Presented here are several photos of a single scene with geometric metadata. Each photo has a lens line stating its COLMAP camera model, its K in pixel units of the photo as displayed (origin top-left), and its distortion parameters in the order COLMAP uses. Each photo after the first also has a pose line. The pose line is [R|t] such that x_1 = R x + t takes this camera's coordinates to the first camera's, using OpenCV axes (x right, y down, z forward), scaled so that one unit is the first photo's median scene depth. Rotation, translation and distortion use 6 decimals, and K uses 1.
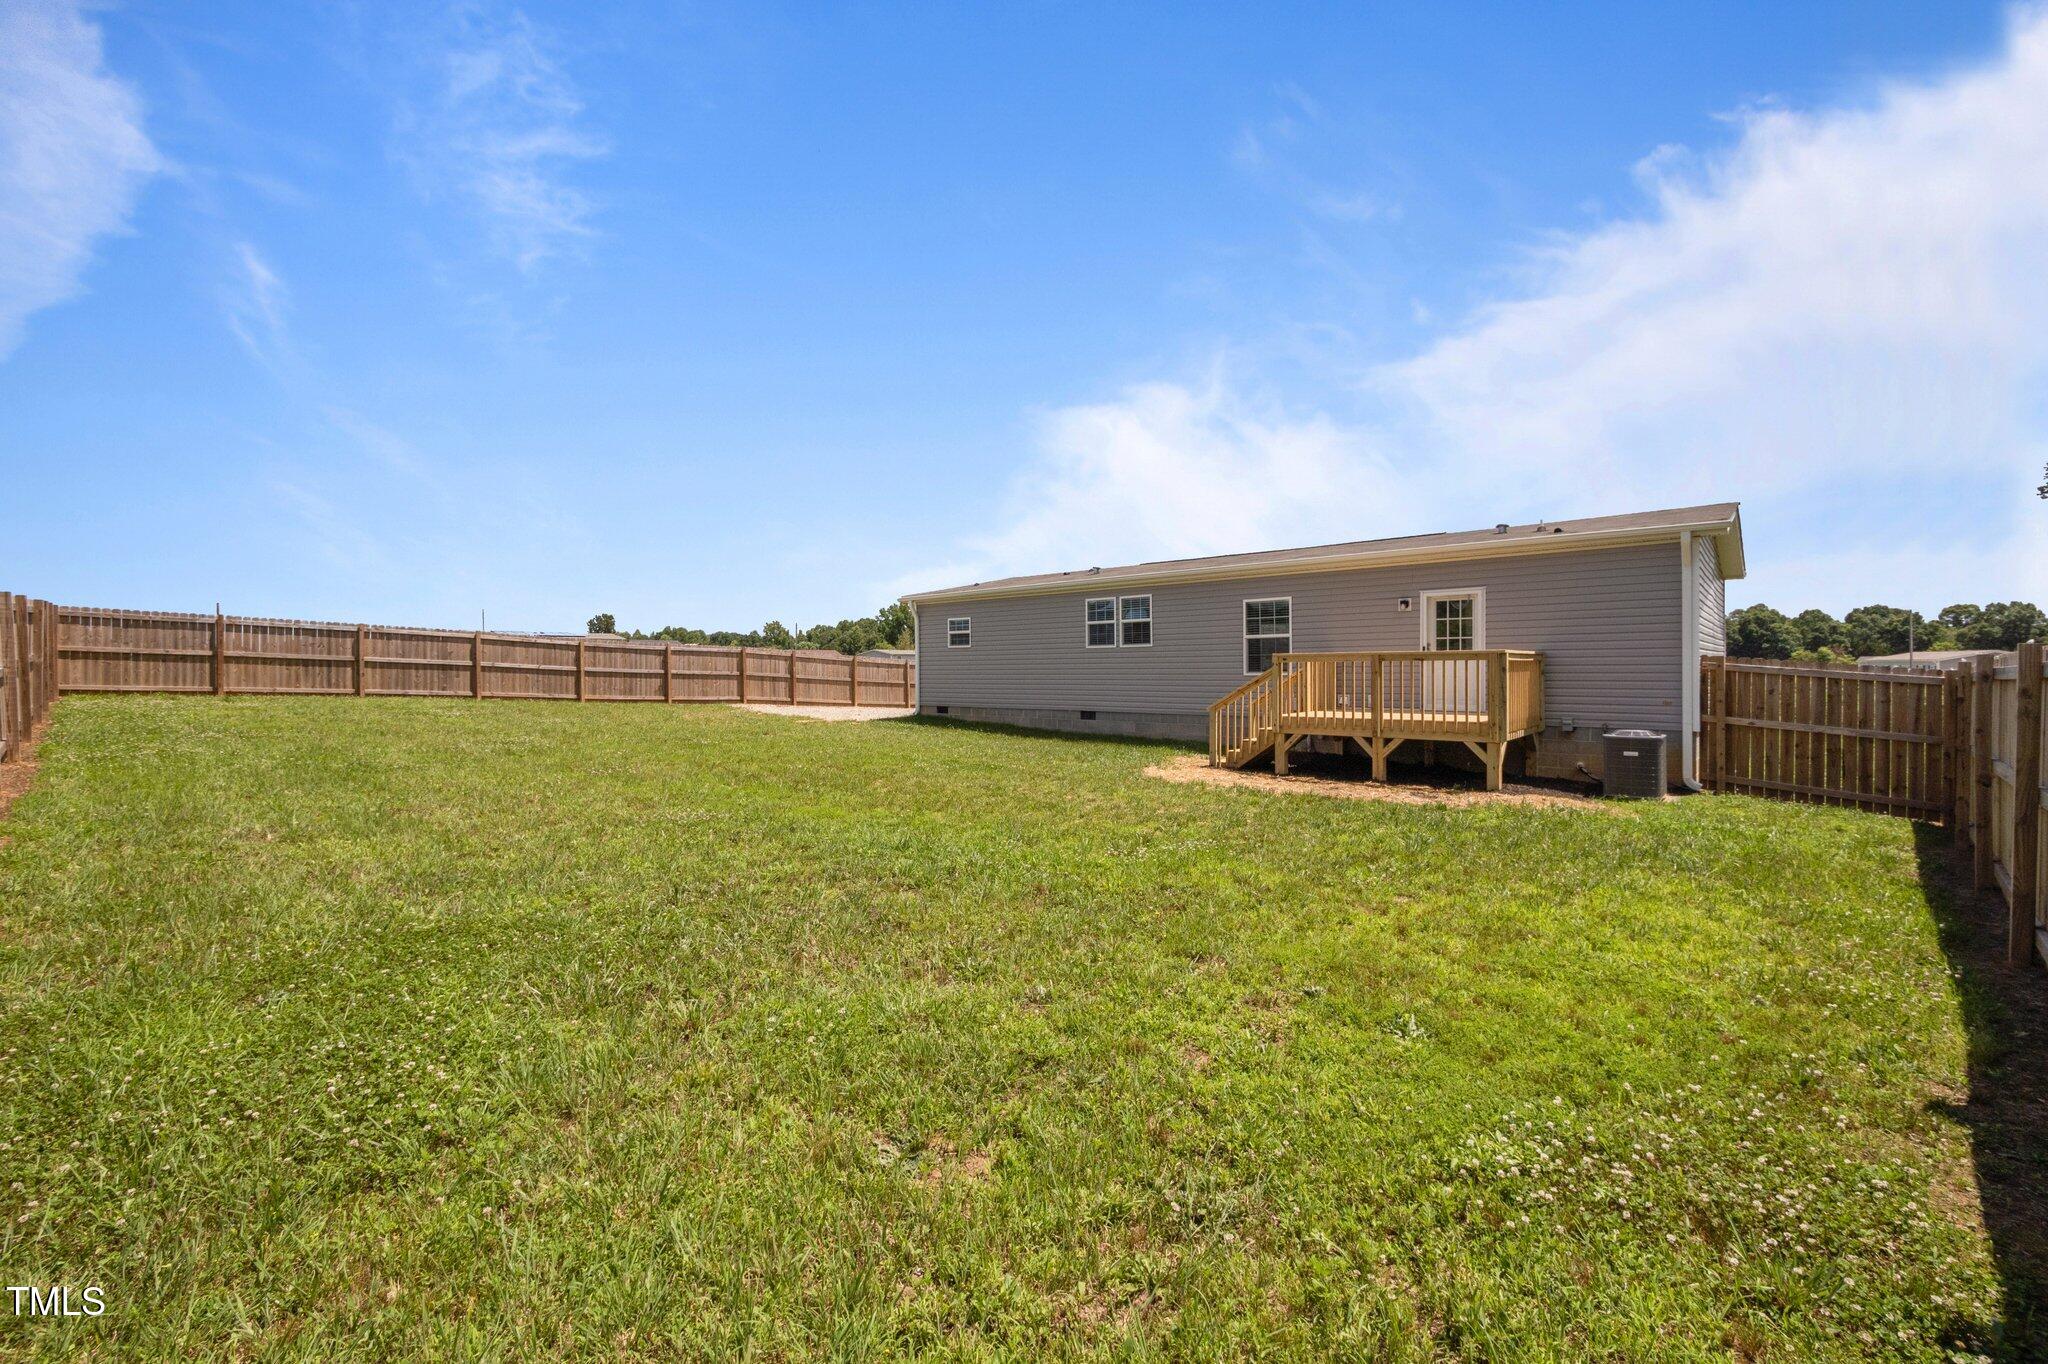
lens RADIAL K [[863.1, 0, 1024.0], [0, 863.1, 682.0], [0, 0, 1]] dist [-0.004668, 0.000782]
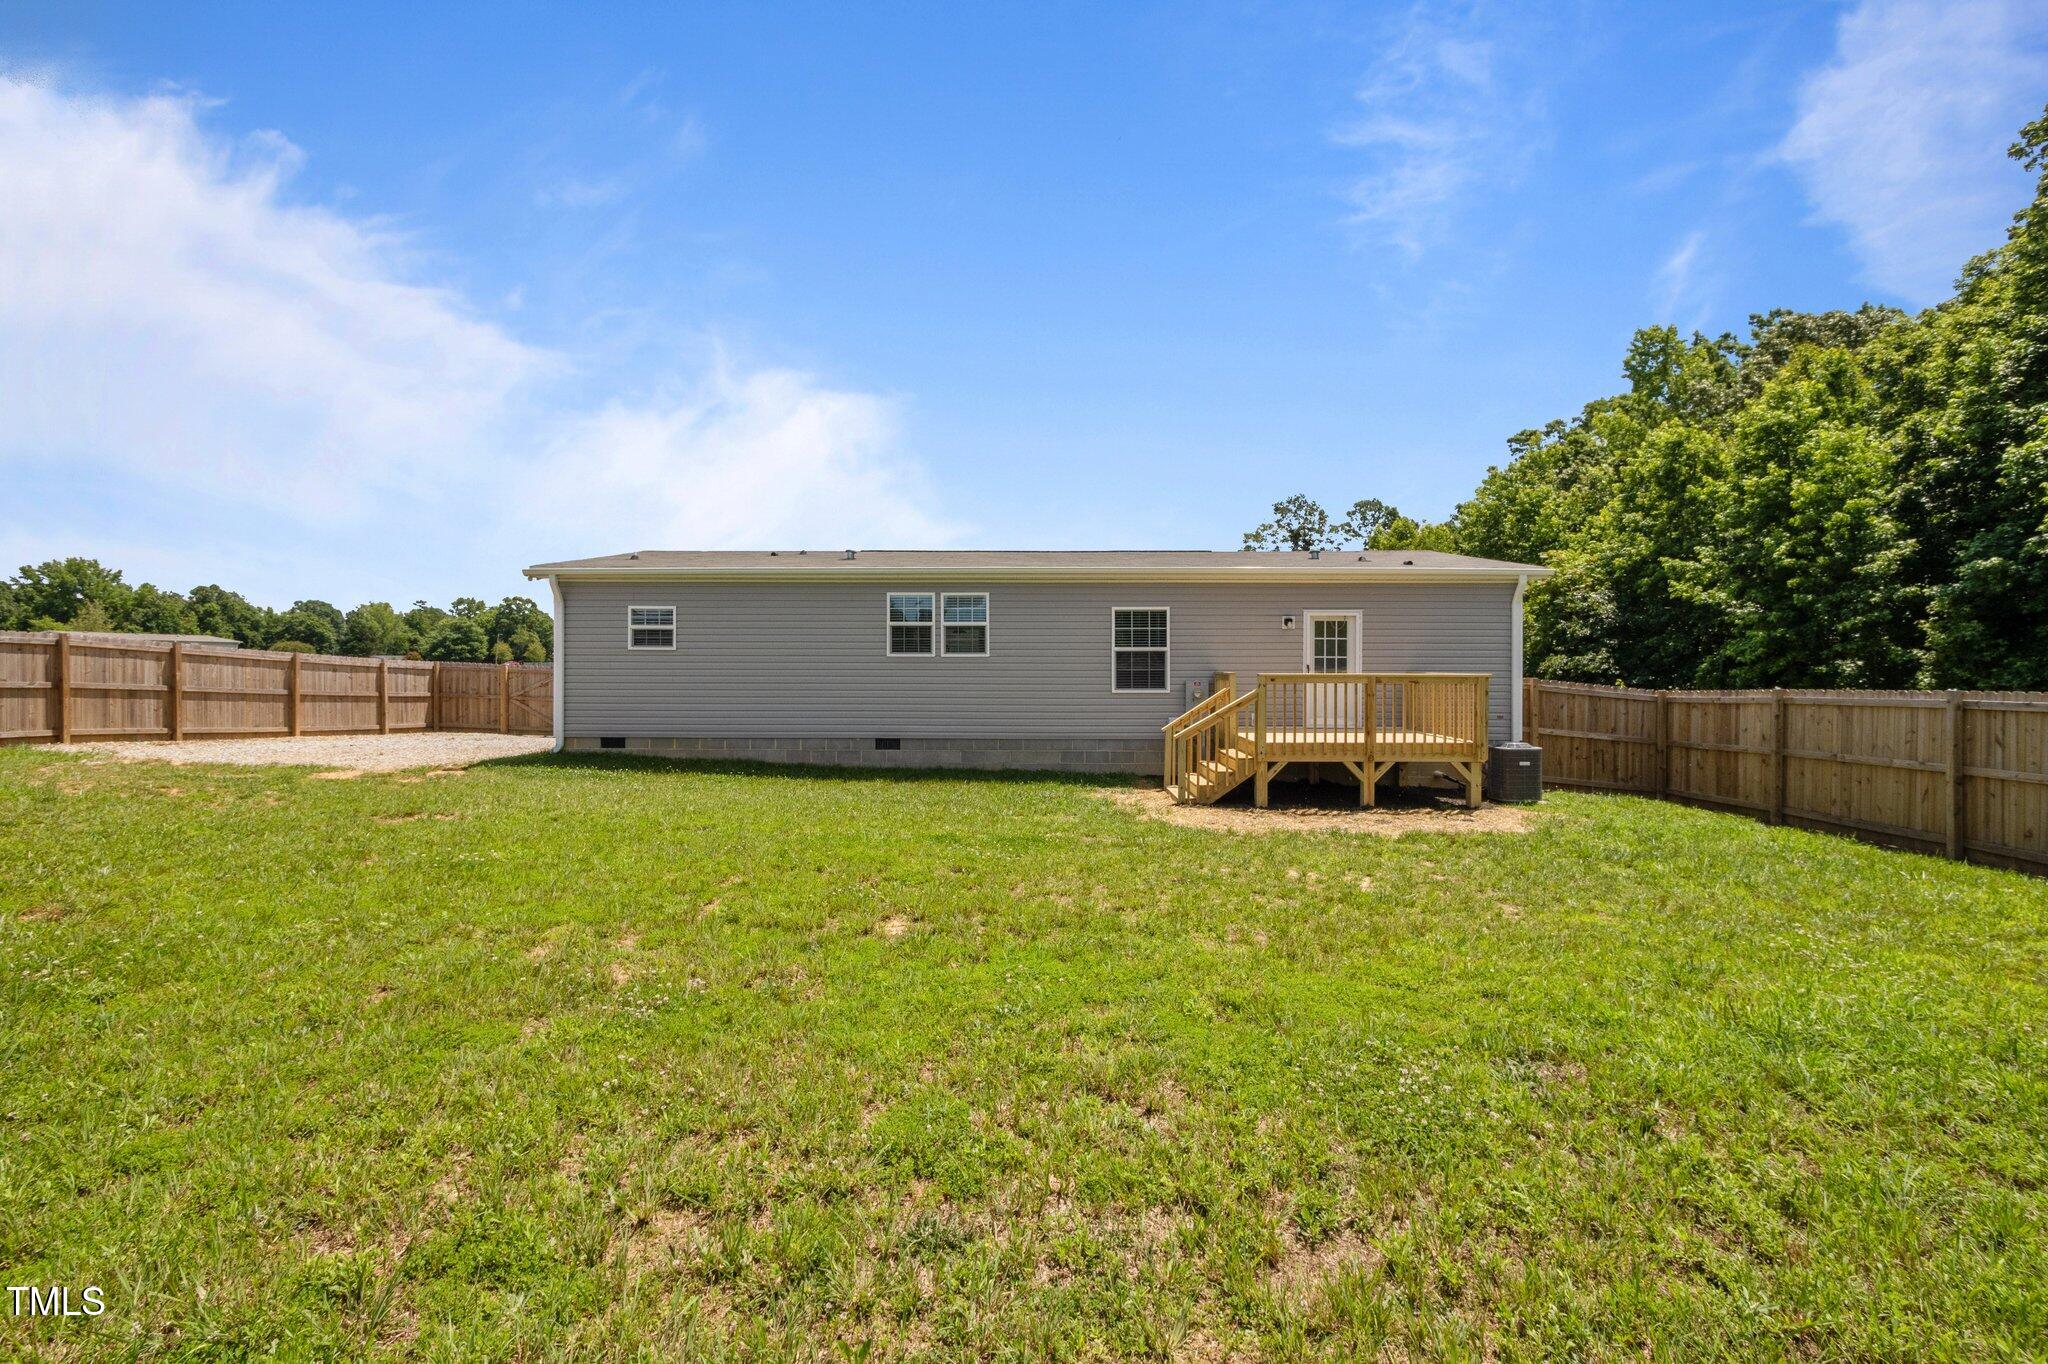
lens RADIAL K [[863.1, 0, 1024.0], [0, 863.1, 682.0], [0, 0, 1]] dist [-0.004668, 0.000782]
pose [[0.754299, -0.005920, 0.656505, -0.298086], [0.001483, 0.999972, 0.007313, -0.019071], [-0.656530, -0.004543, 0.754286, 0.300184]]
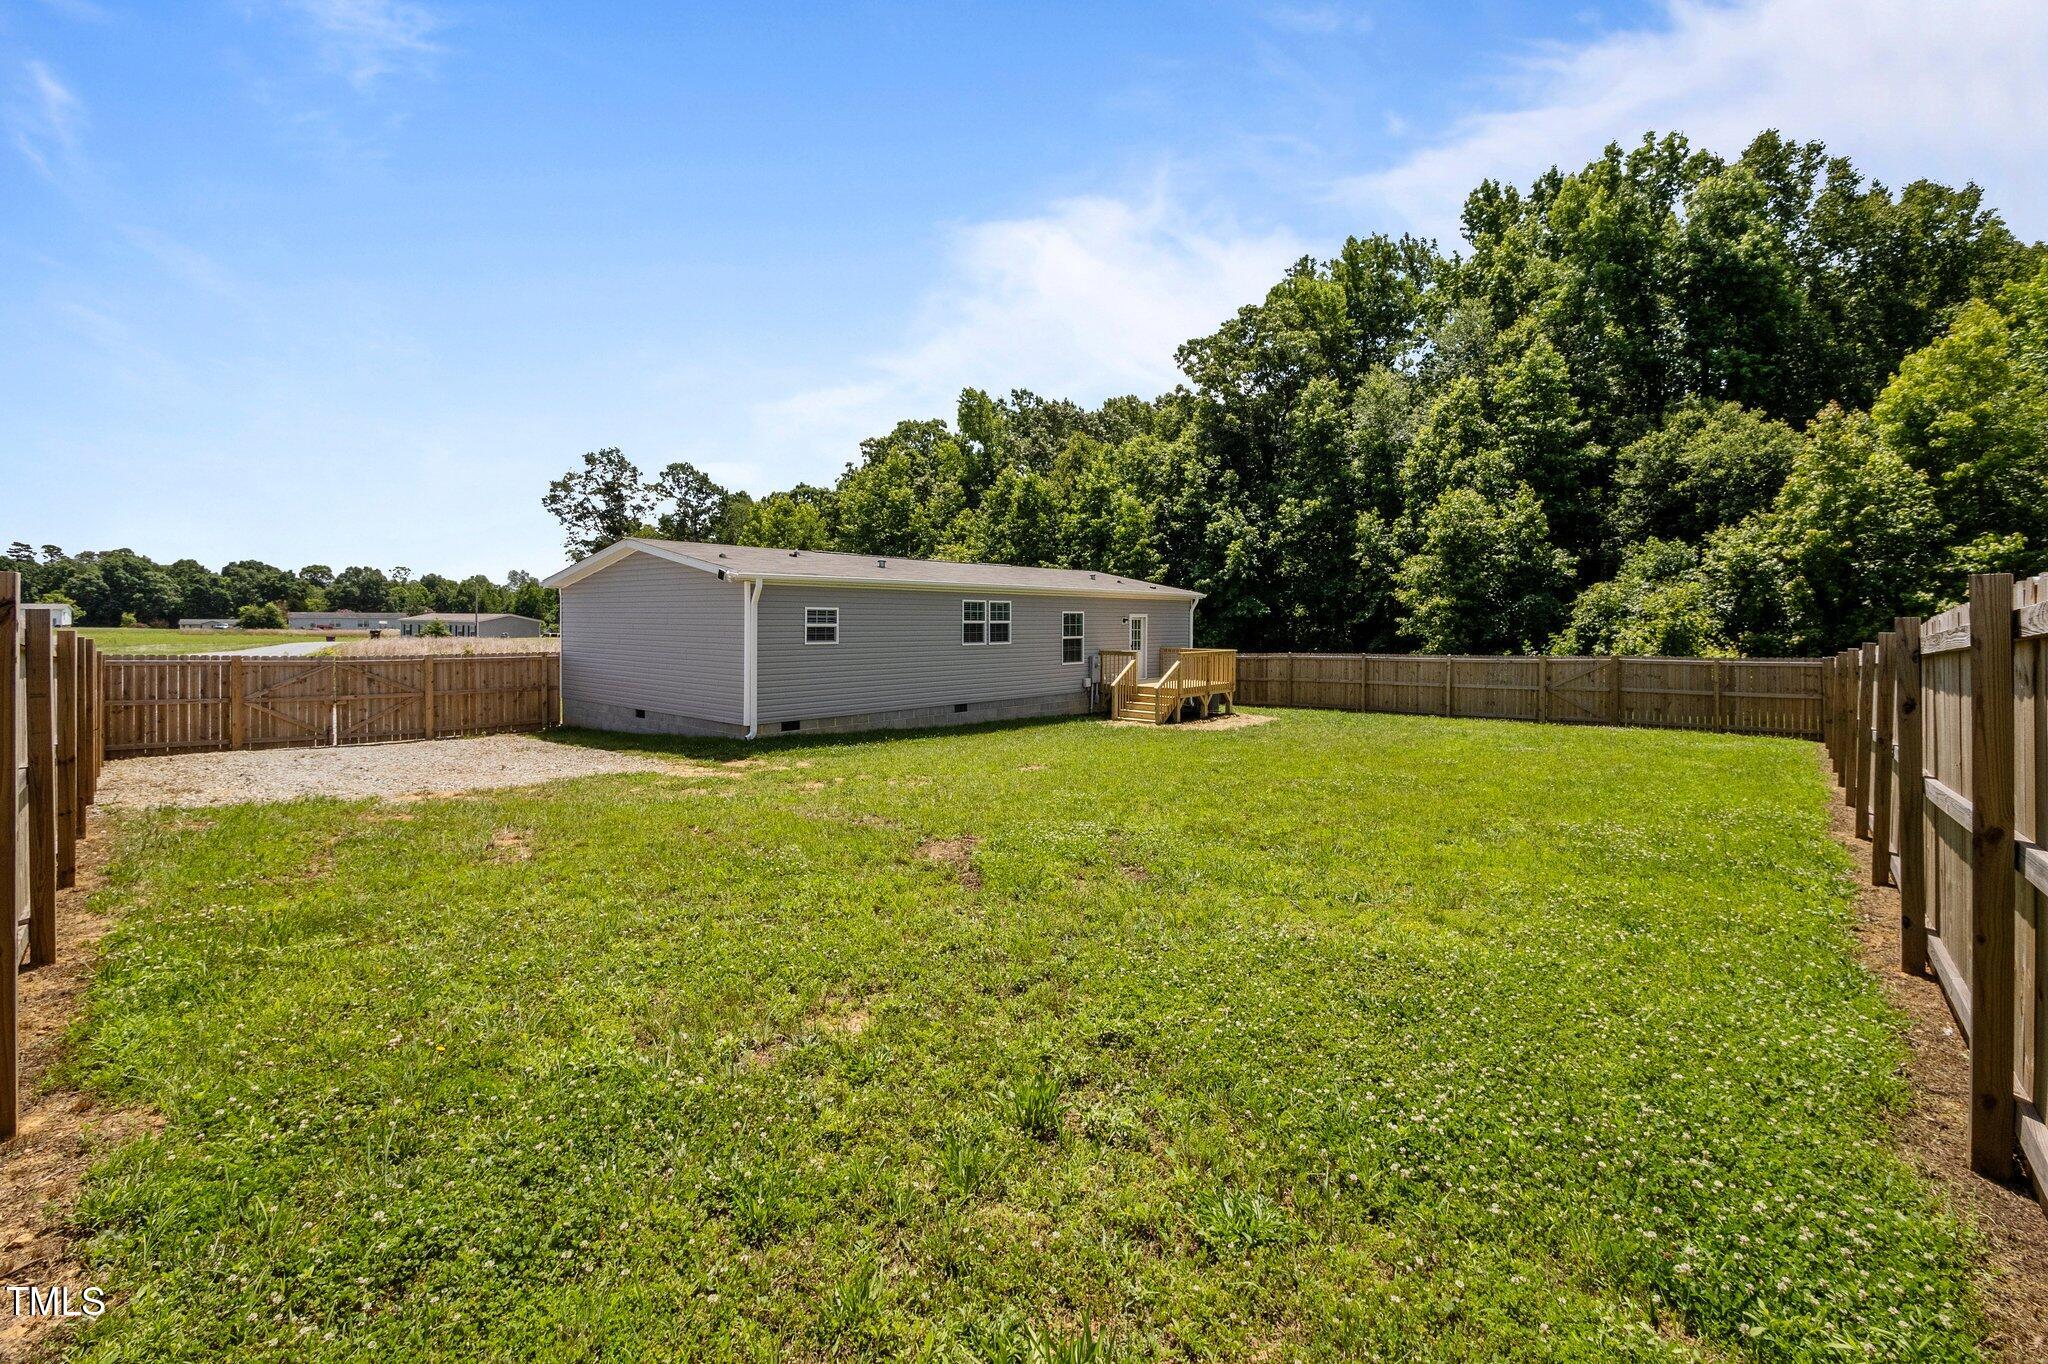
lens RADIAL K [[863.1, 0, 1024.0], [0, 863.1, 682.0], [0, 0, 1]] dist [-0.004668, 0.000782]
pose [[-0.015338, -0.067831, 0.997579, -0.875090], [0.007889, 0.997657, 0.067958, -0.057793], [-0.999851, 0.008913, -0.014767, 0.825161]]
